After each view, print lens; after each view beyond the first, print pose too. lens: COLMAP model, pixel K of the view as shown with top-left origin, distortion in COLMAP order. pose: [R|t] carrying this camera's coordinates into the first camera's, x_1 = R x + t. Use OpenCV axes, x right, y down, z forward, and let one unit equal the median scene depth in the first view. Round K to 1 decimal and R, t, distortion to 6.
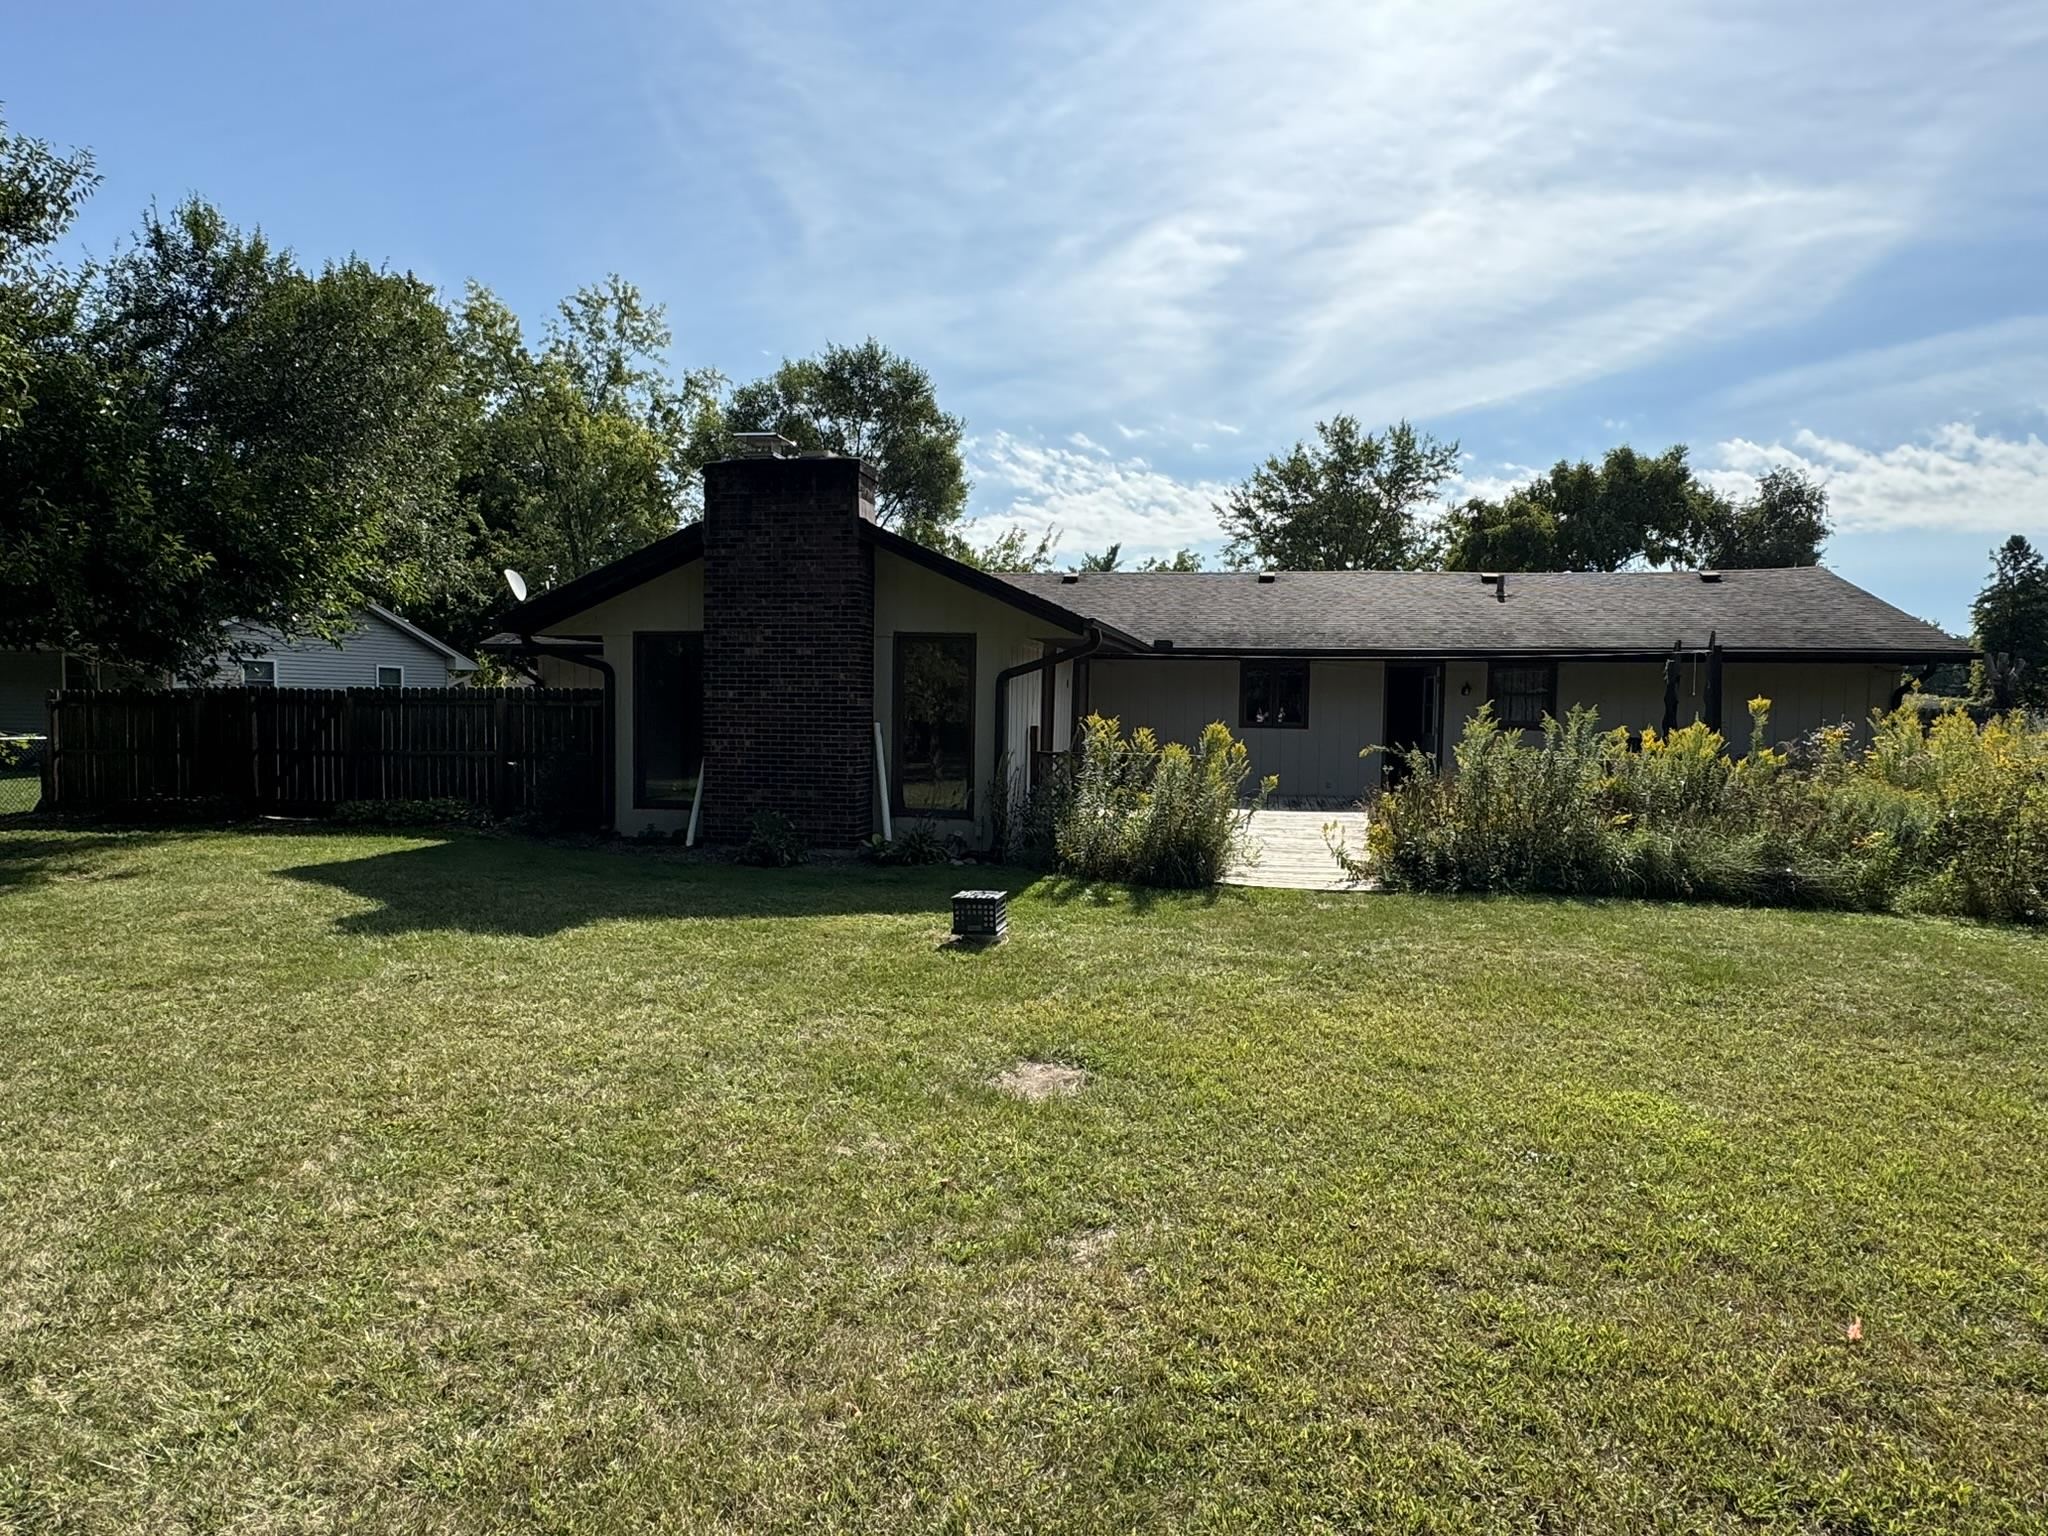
lens RADIAL K [[1233.9, 0, 1024.0], [0, 1233.9, 768.0], [0, 0, 1]] dist [0.001763, 0.003501]
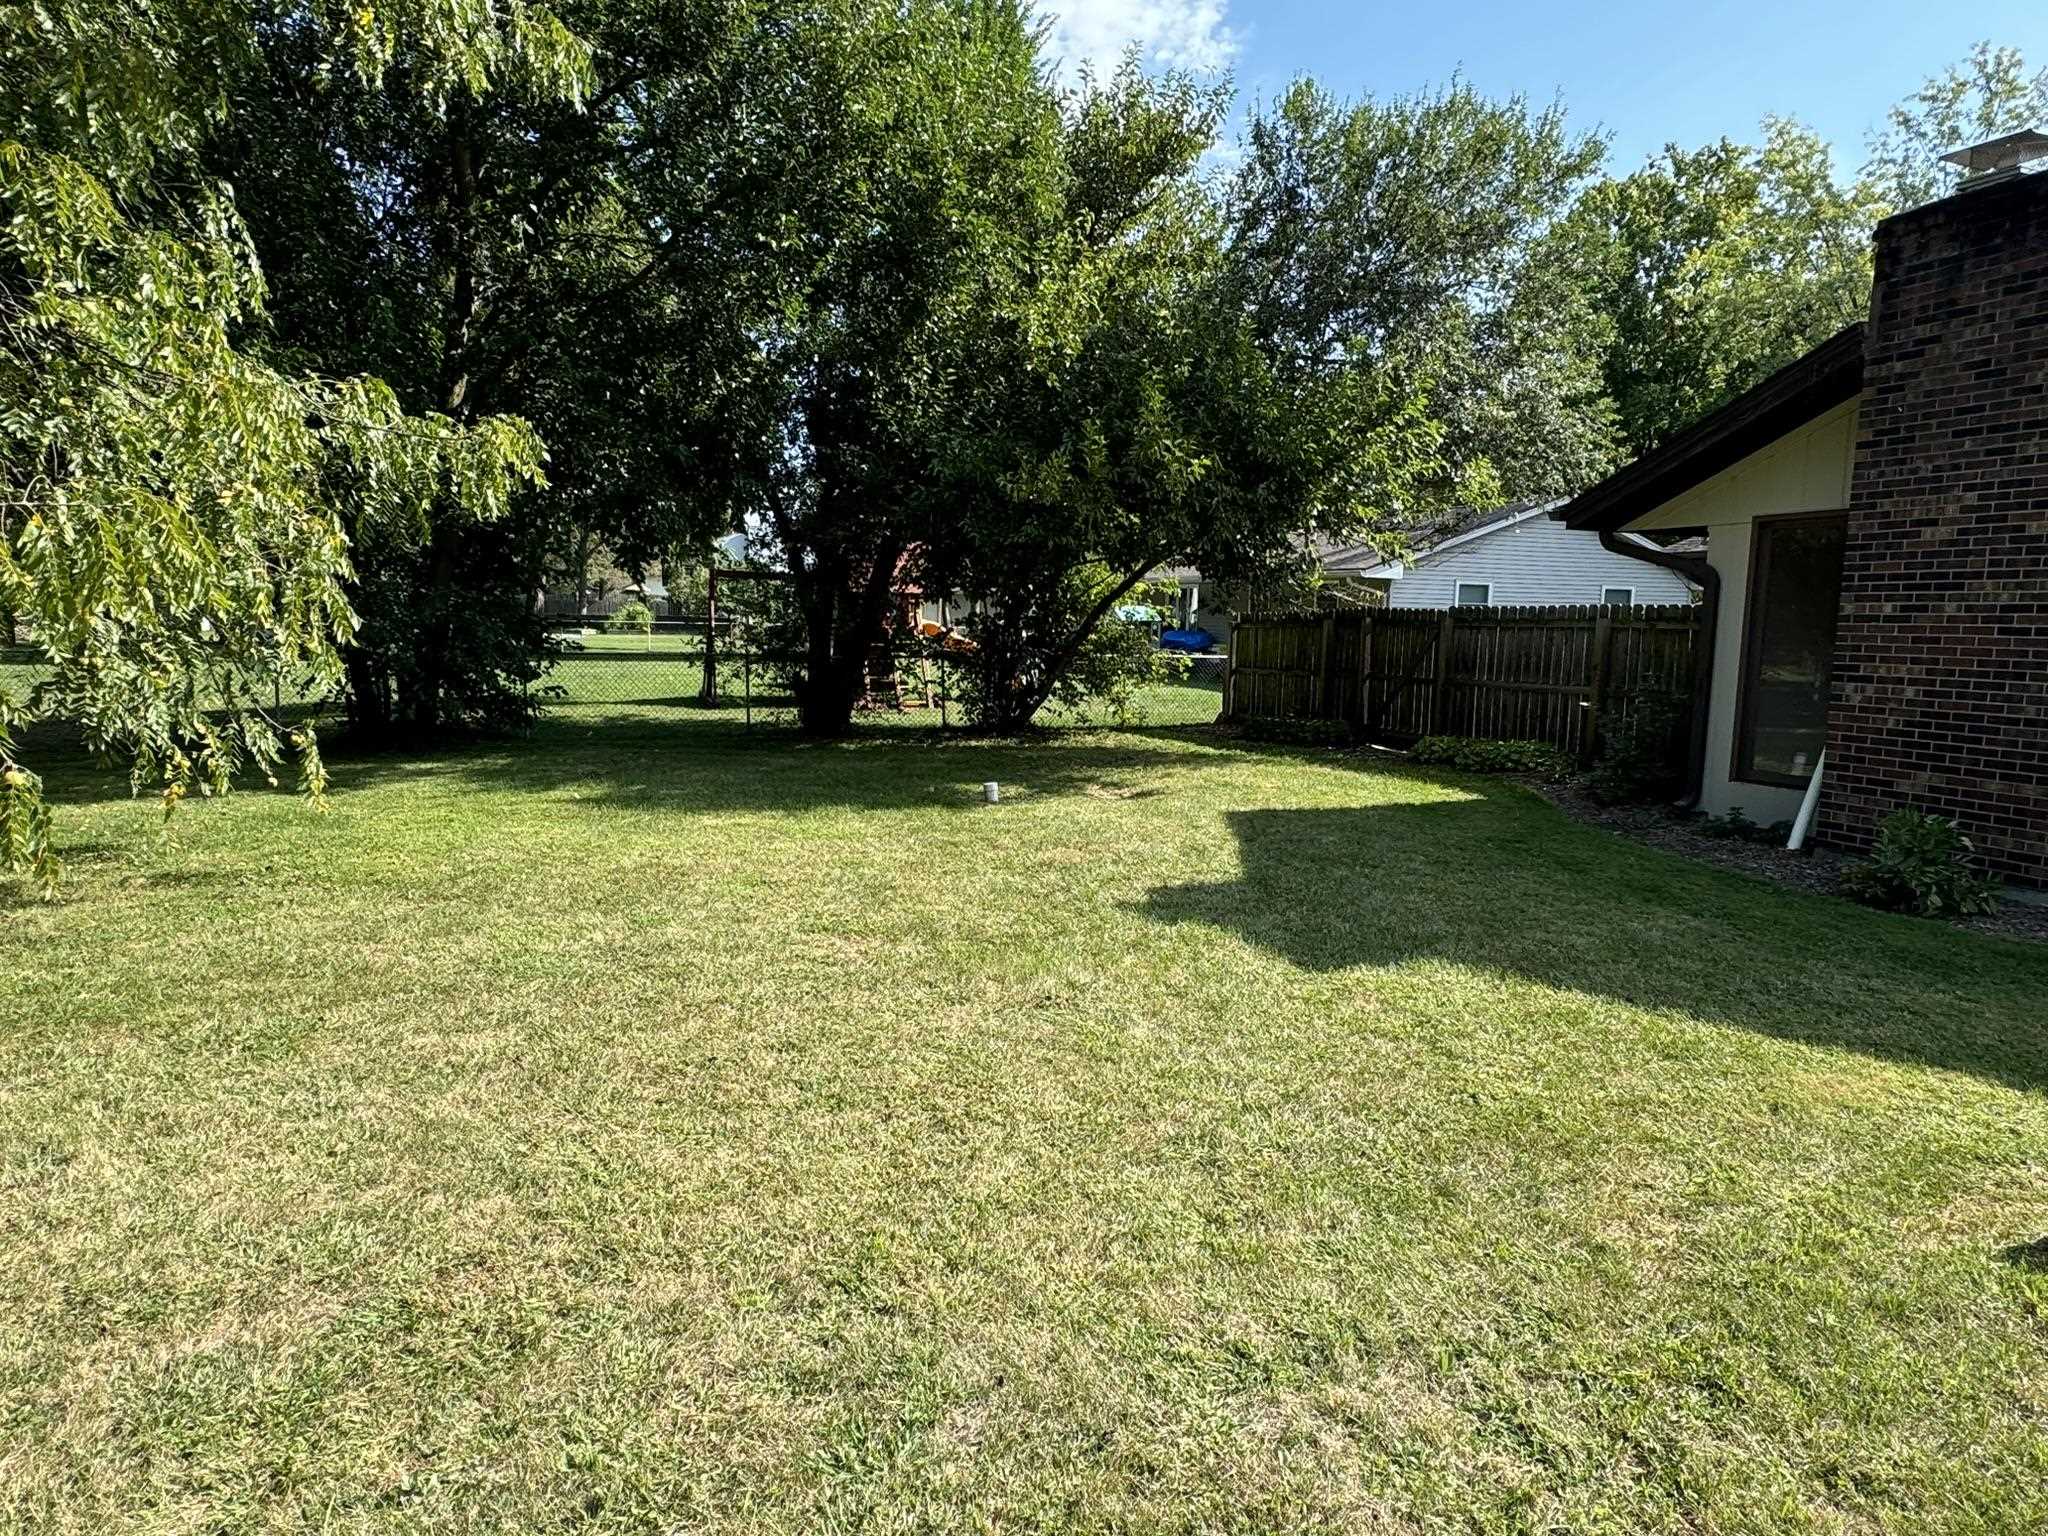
lens RADIAL K [[1233.9, 0, 1024.0], [0, 1233.9, 768.0], [0, 0, 1]] dist [0.001763, 0.003501]
pose [[0.550057, 0.098307, -0.829321, 0.035708], [-0.045921, 0.995105, 0.087501, -0.016091], [0.833864, -0.010047, 0.551879, 0.315650]]
